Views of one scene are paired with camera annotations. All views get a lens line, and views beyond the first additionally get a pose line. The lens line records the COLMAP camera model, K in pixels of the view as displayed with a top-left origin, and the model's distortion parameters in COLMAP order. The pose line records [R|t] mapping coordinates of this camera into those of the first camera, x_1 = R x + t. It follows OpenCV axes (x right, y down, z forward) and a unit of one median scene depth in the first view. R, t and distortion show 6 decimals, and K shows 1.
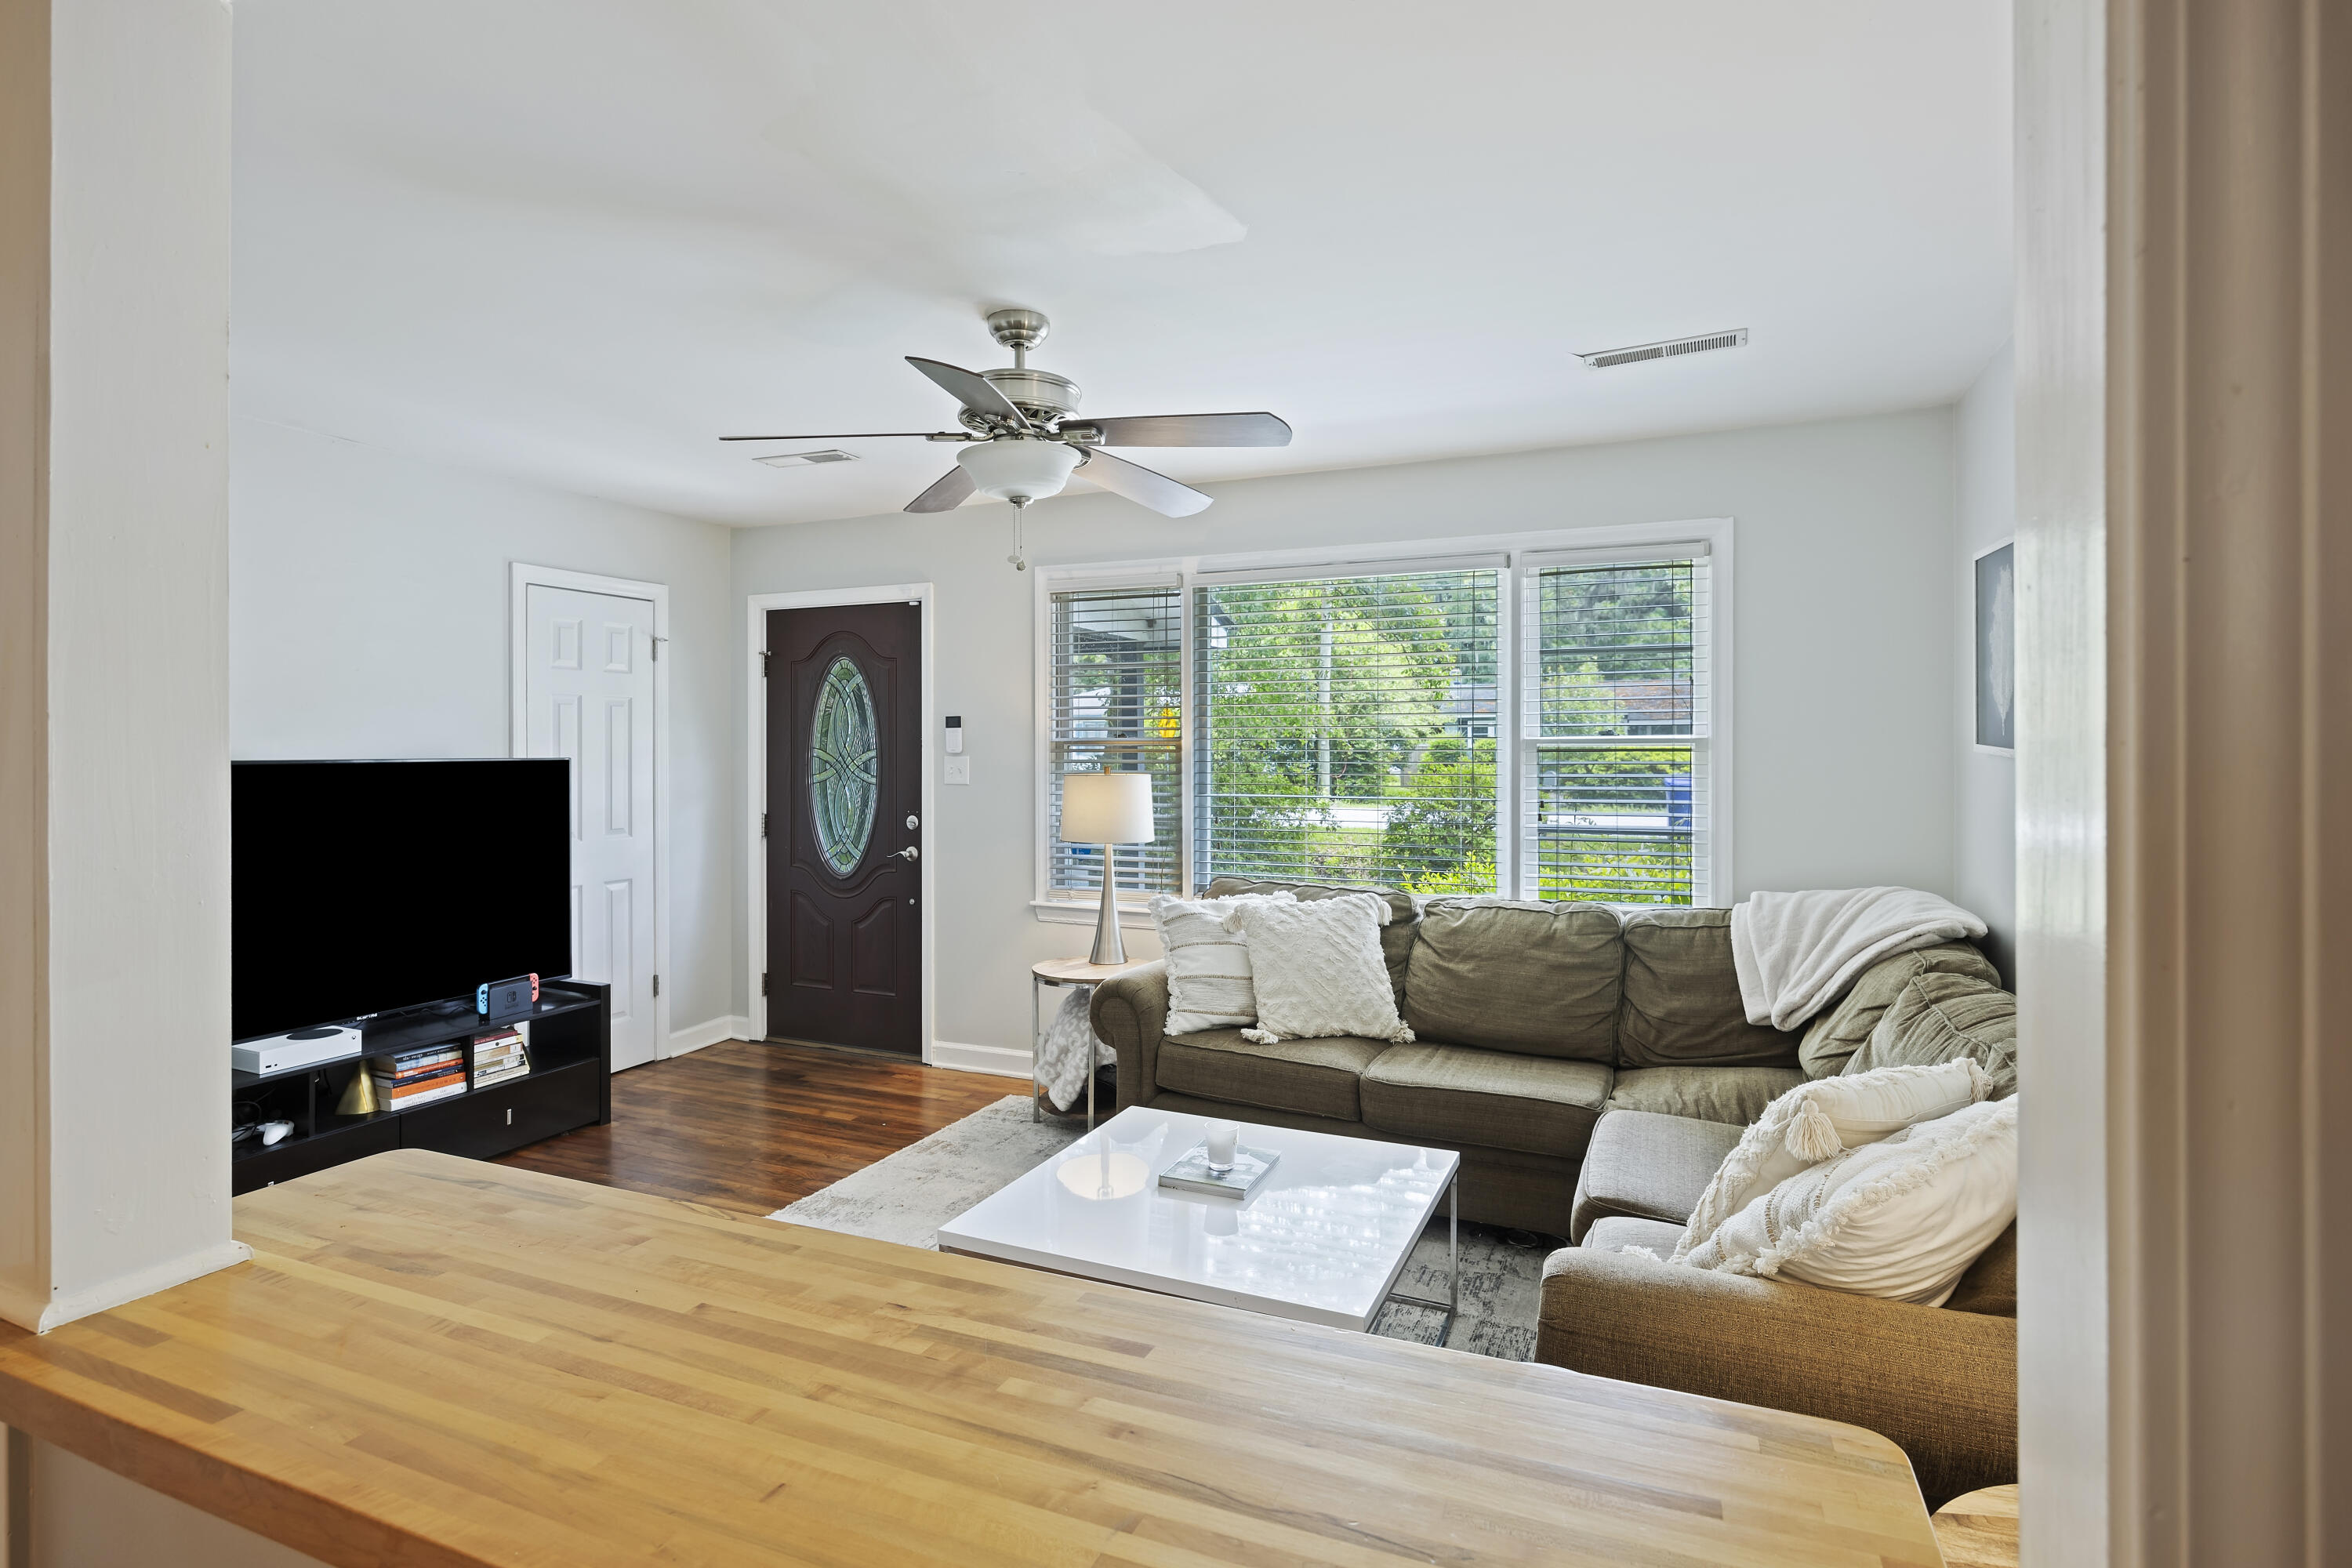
lens RADIAL K [[1163.1, 0, 1189.3], [0, 1163.1, 752.5], [0, 0, 1]] dist [-0.009122, 0.001476]
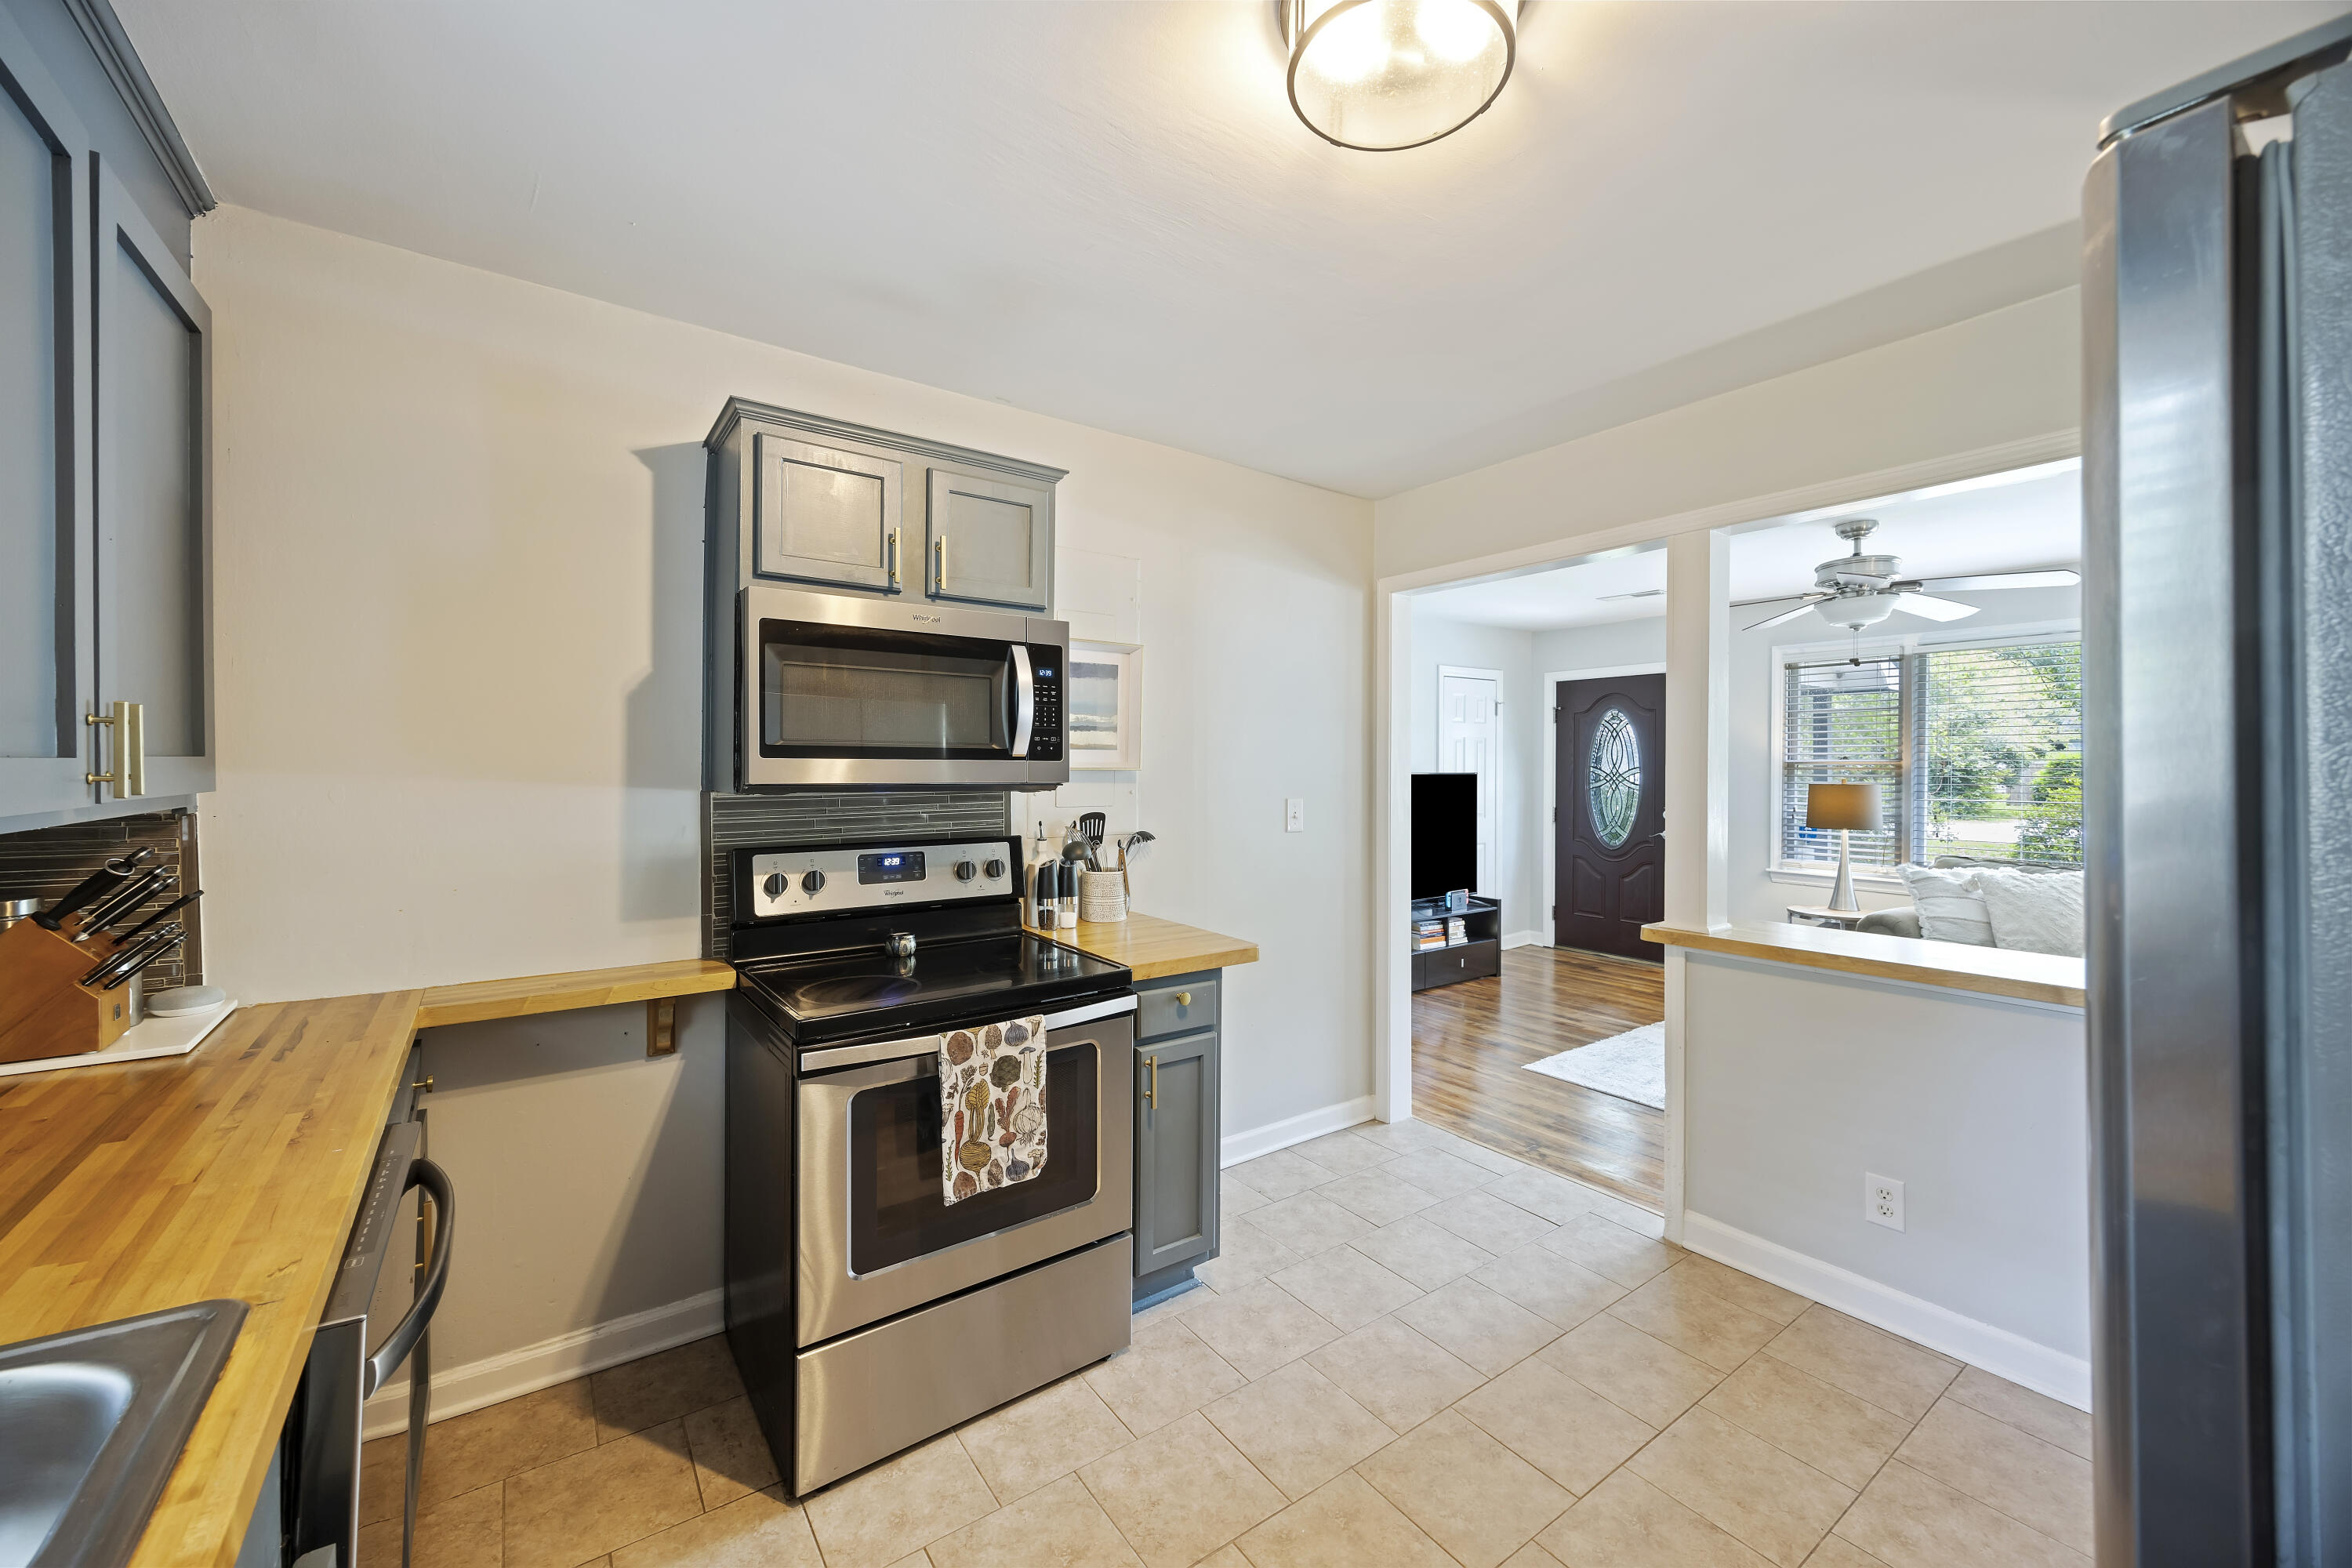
lens RADIAL K [[921.5, 0, 1182.3], [0, 921.5, 780.3], [0, 0, 1]] dist [0.010084, 0.000082]
pose [[0.859103, 0.007832, -0.511743, -0.218738], [-0.001887, 0.999925, 0.012135, 0.000108], [0.511800, -0.009459, 0.859053, -0.529460]]
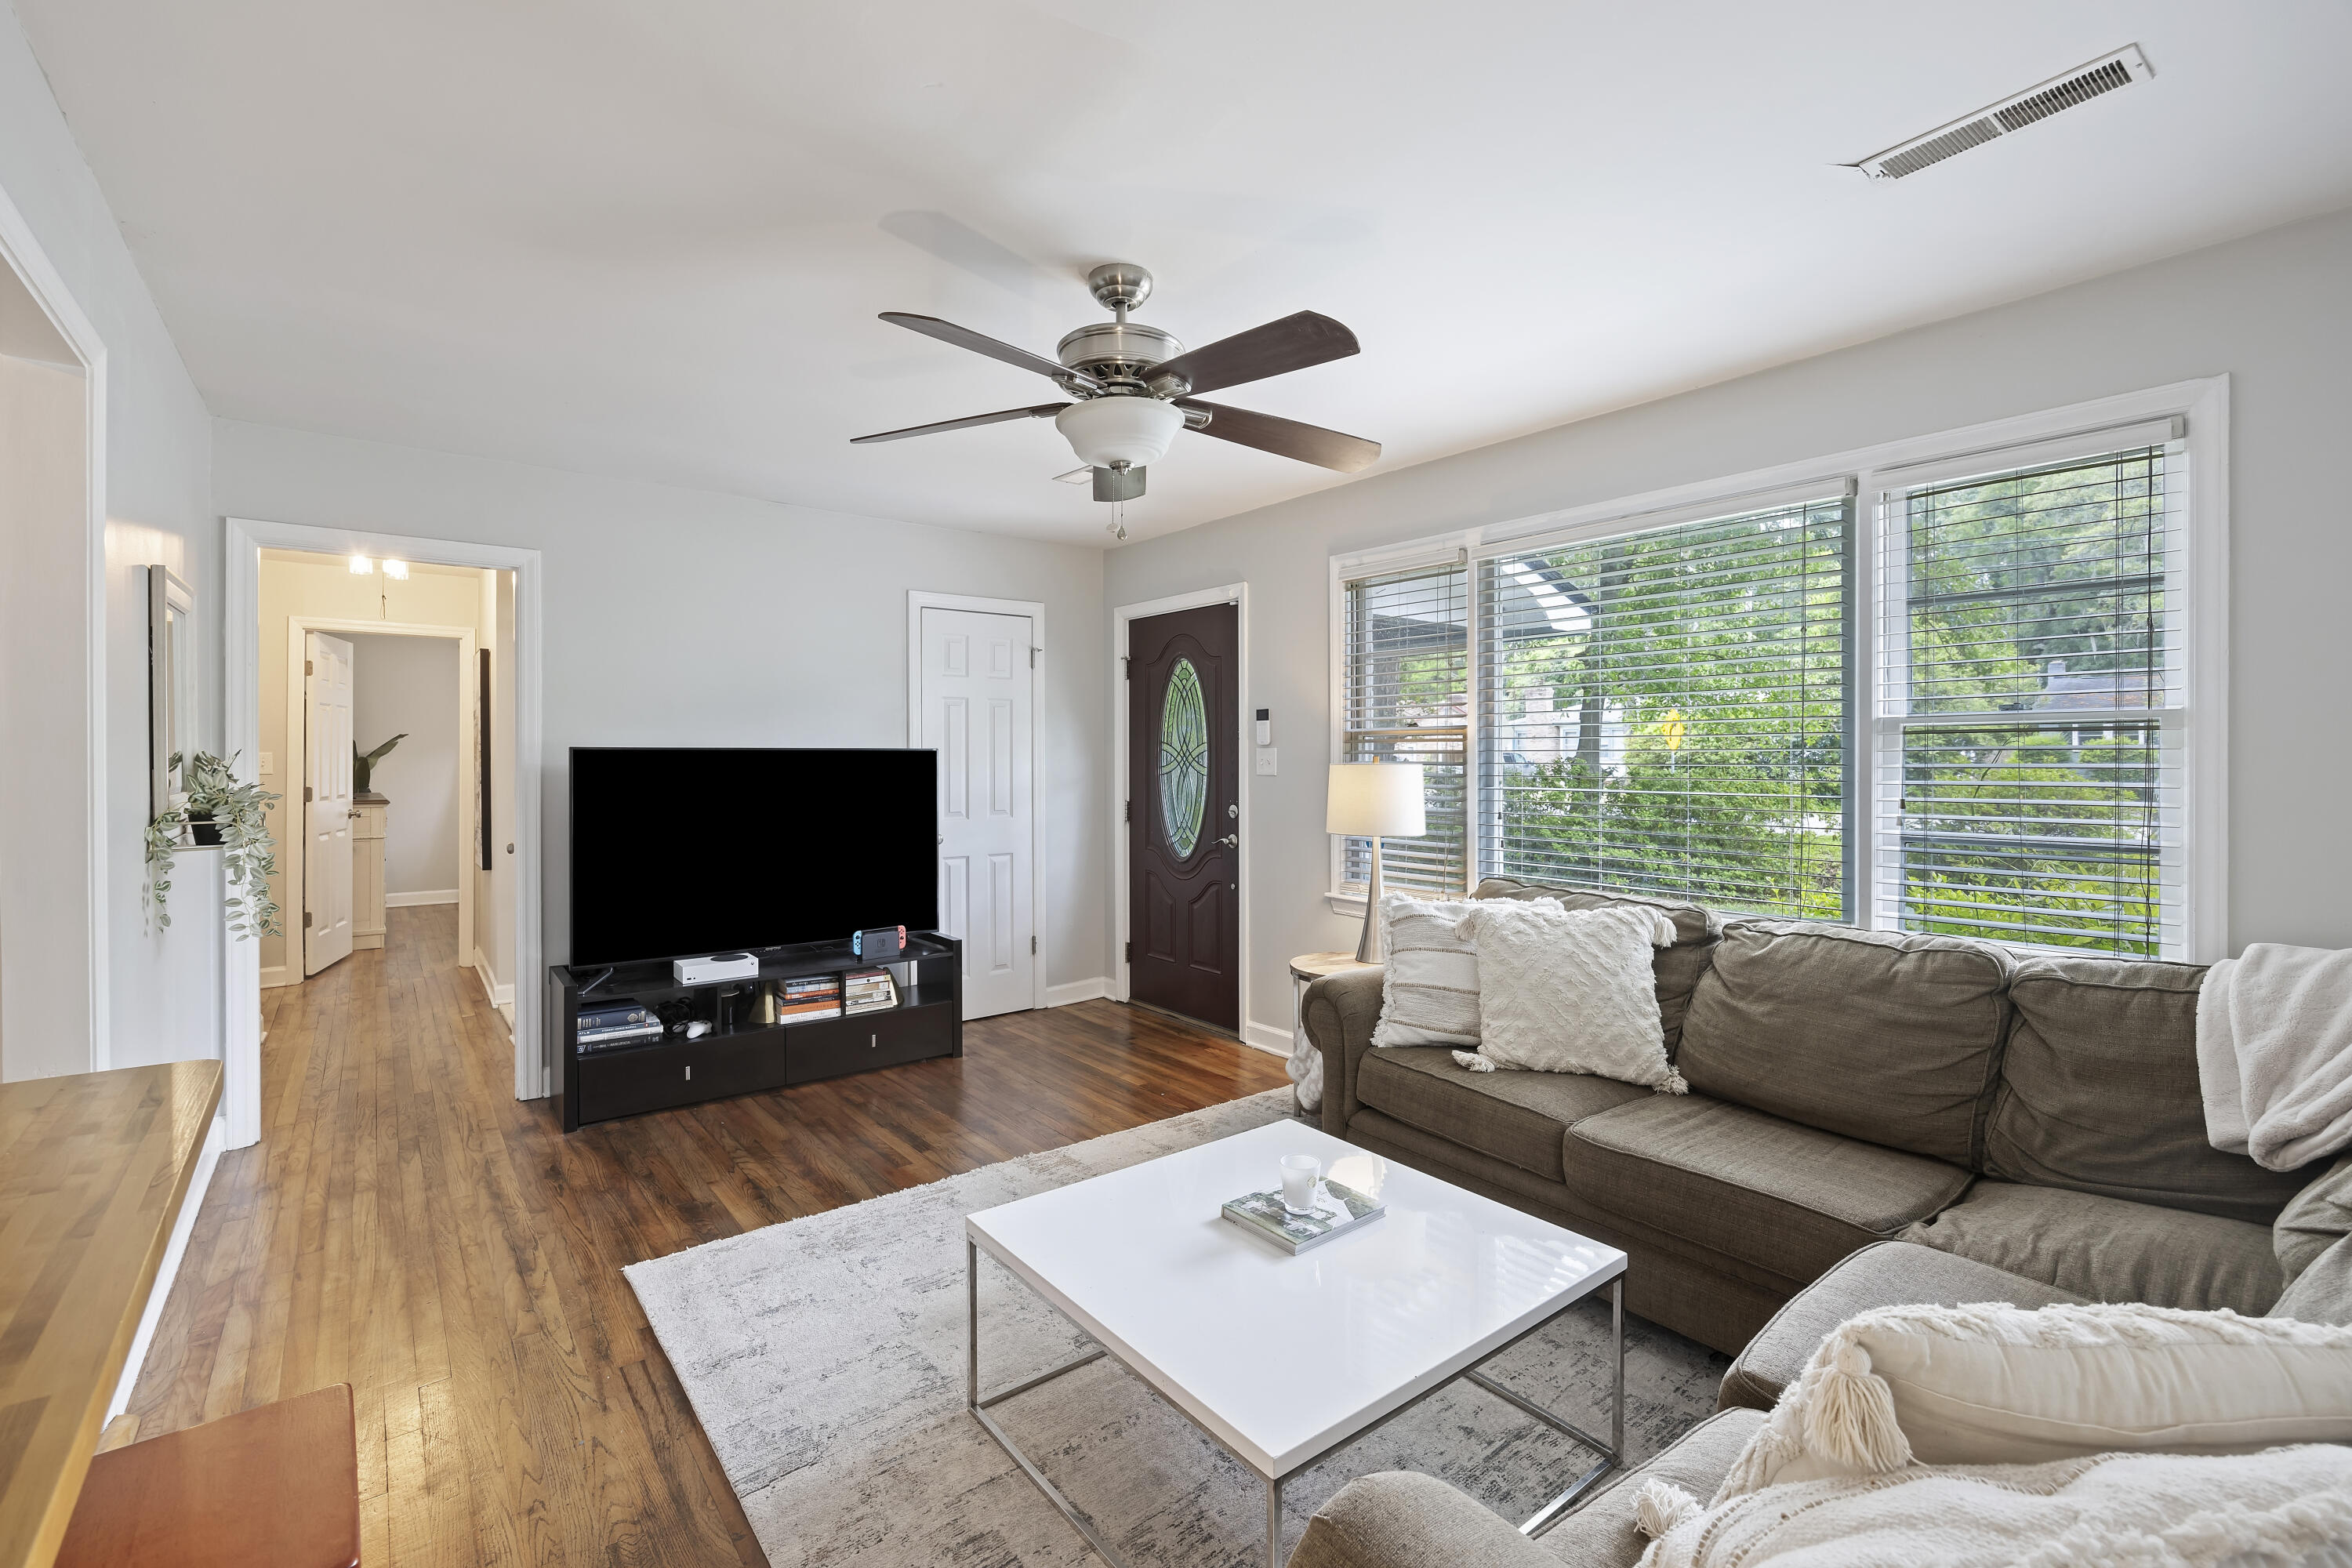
lens RADIAL K [[1035.2, 0, 1166.5], [0, 1035.2, 760.3], [0, 0, 1]] dist [-0.014953, 0.001969]
pose [[0.878387, 0.001947, -0.477946, 0.209550], [-0.001296, 0.999998, 0.001692, 0.016545], [0.477948, -0.000867, 0.878388, 0.195678]]
